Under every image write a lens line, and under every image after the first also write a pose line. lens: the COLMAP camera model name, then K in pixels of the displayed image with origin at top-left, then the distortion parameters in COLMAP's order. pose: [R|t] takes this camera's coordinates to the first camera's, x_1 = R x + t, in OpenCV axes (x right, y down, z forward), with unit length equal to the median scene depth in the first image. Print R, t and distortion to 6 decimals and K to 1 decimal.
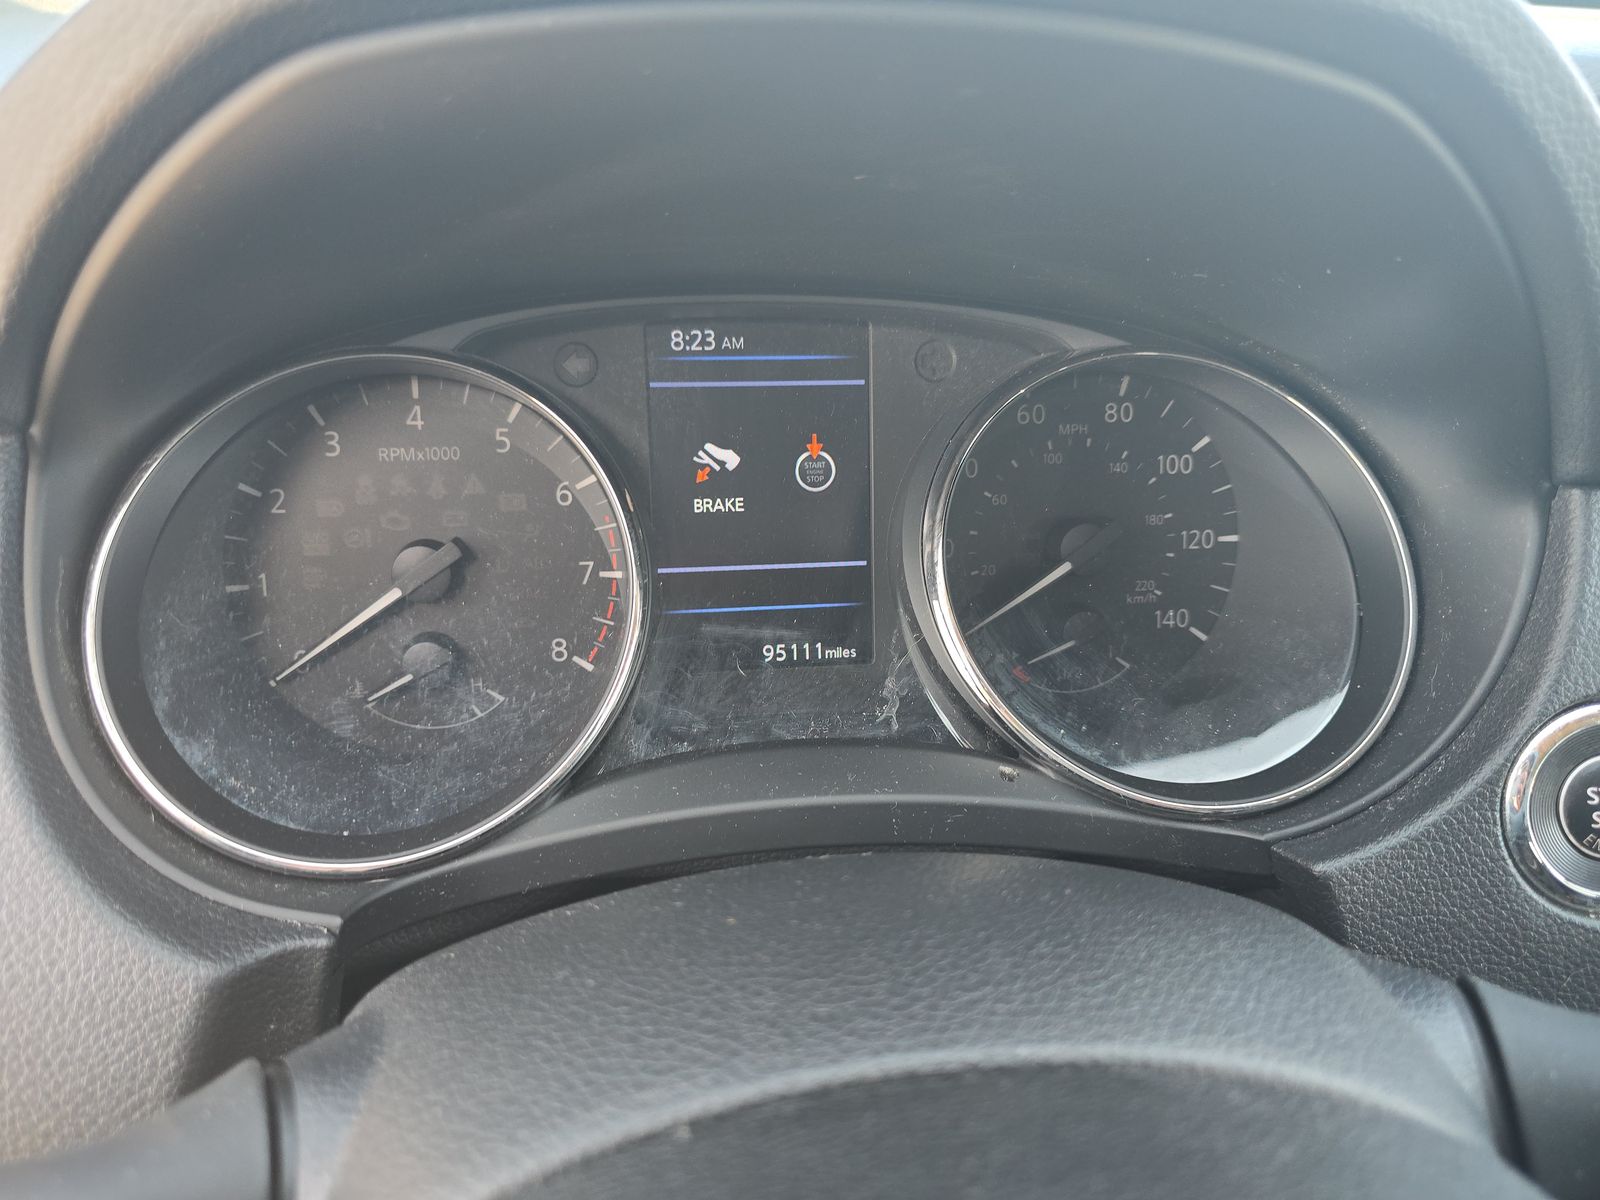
lens RADIAL K [[1103.4, 0, 800.0], [0, 1103.4, 600.0], [0, 0, 1]] dist [0.020982, -0.034346]
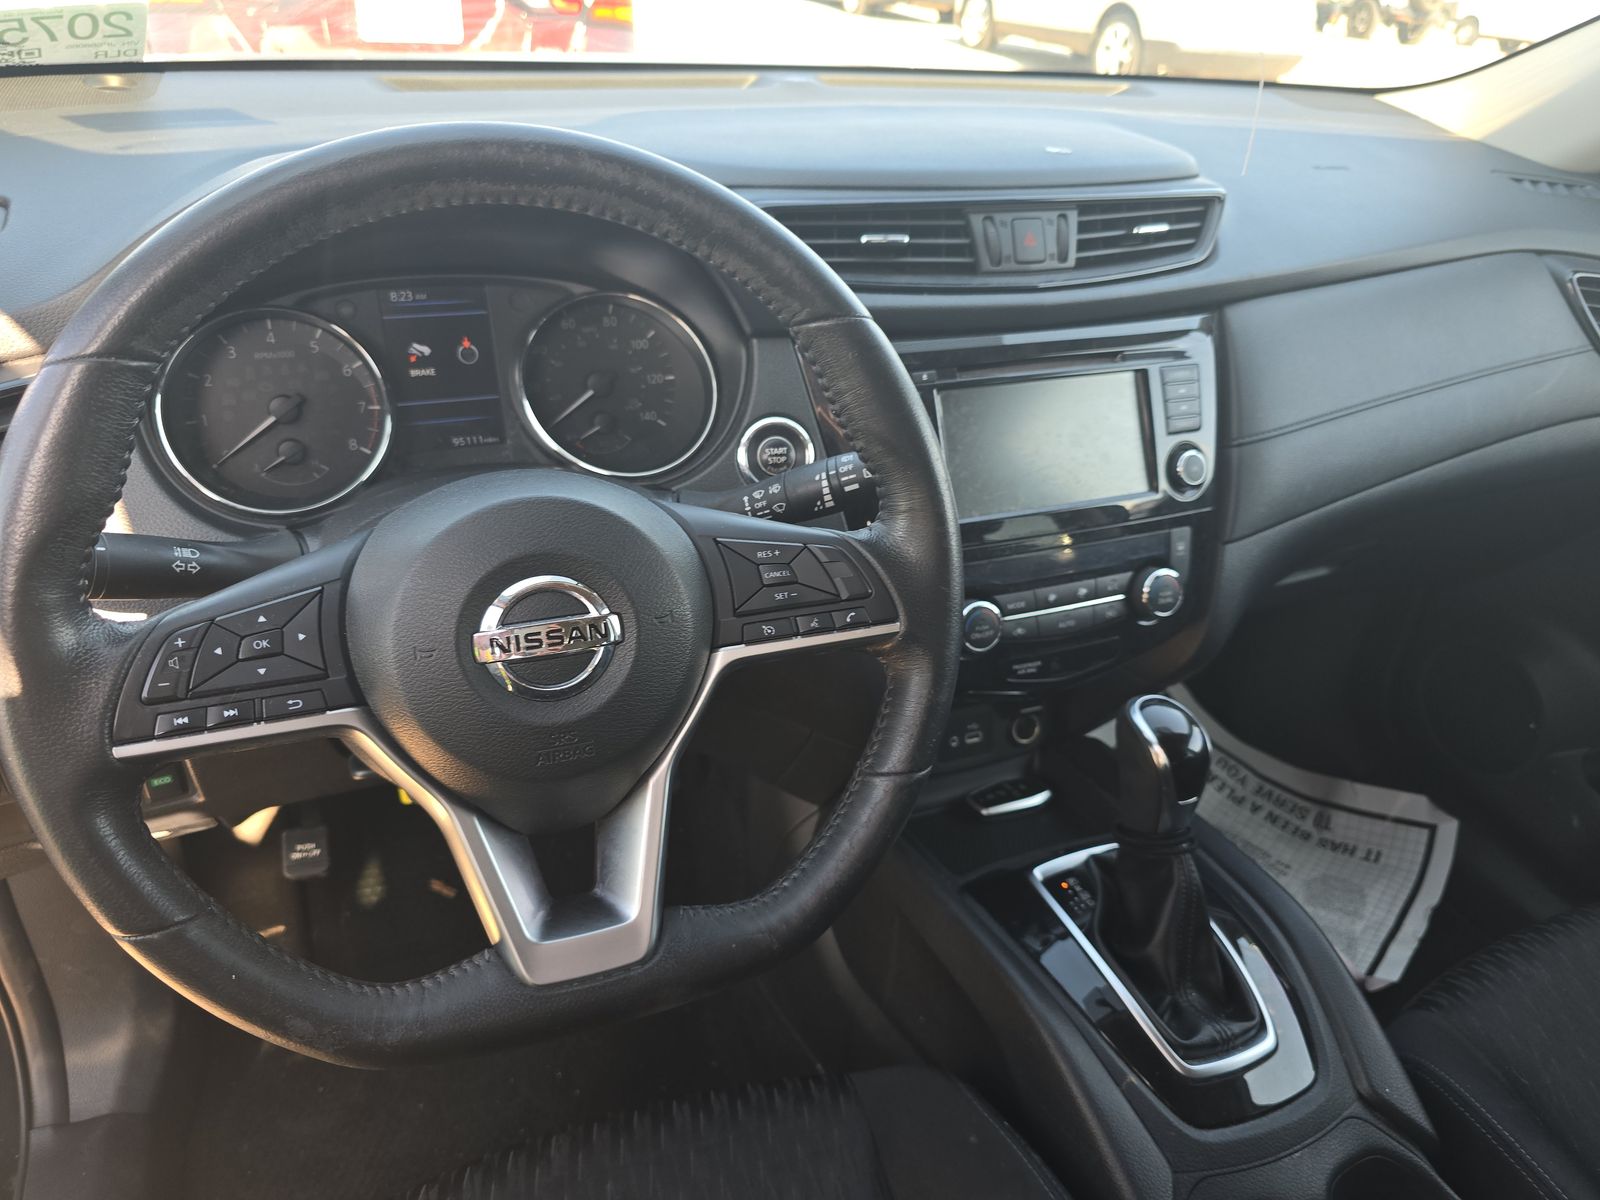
lens RADIAL K [[1093.6, 0, 800.0], [0, 1093.6, 600.0], [0, 0, 1]] dist [0.031960, -0.040958]
pose [[0.969644, -0.106130, 0.220288, 0.125468], [0.094998, 0.993634, 0.060555, 0.306000], [-0.225312, -0.037790, 0.973553, -1.318744]]
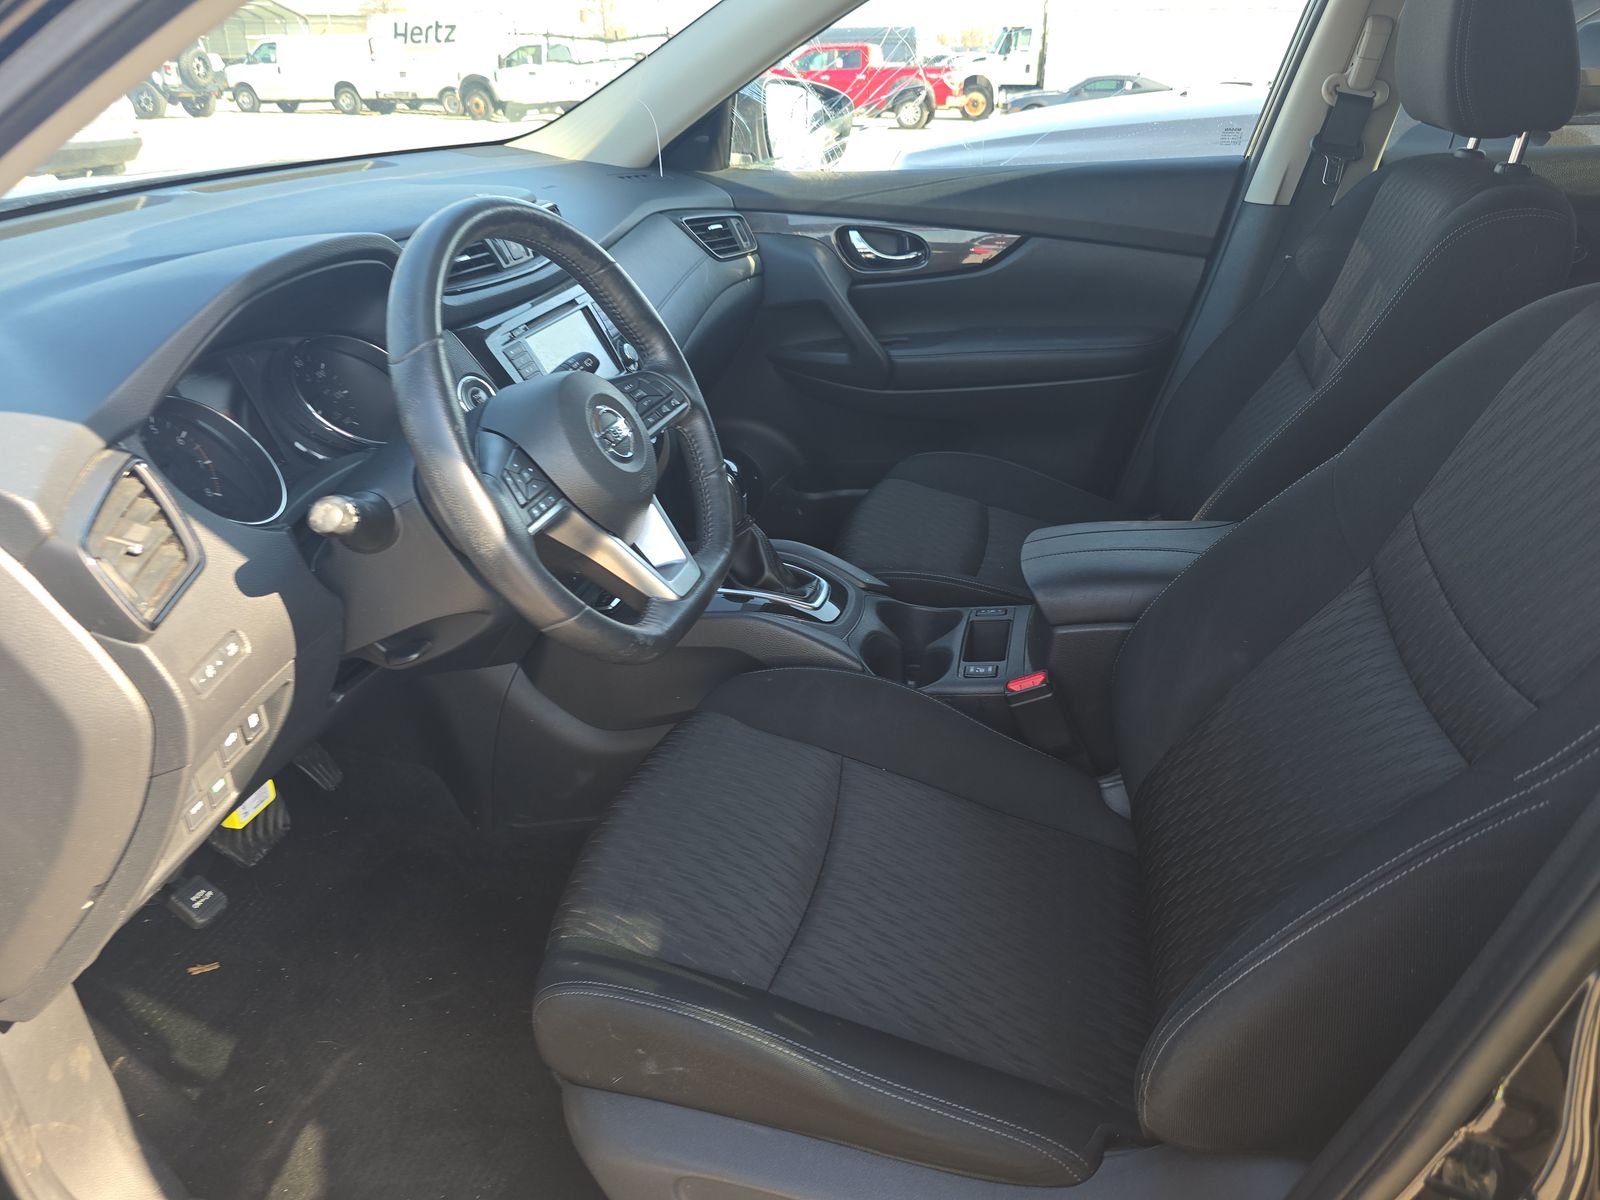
lens RADIAL K [[1093.6, 0, 800.0], [0, 1093.6, 600.0], [0, 0, 1]] dist [0.031960, -0.040958]
pose [[0.363511, -0.452855, 0.814114, -2.115854], [0.472658, 0.842719, 0.257720, 0.269690], [-0.802779, 0.291114, 0.520383, -1.603561]]
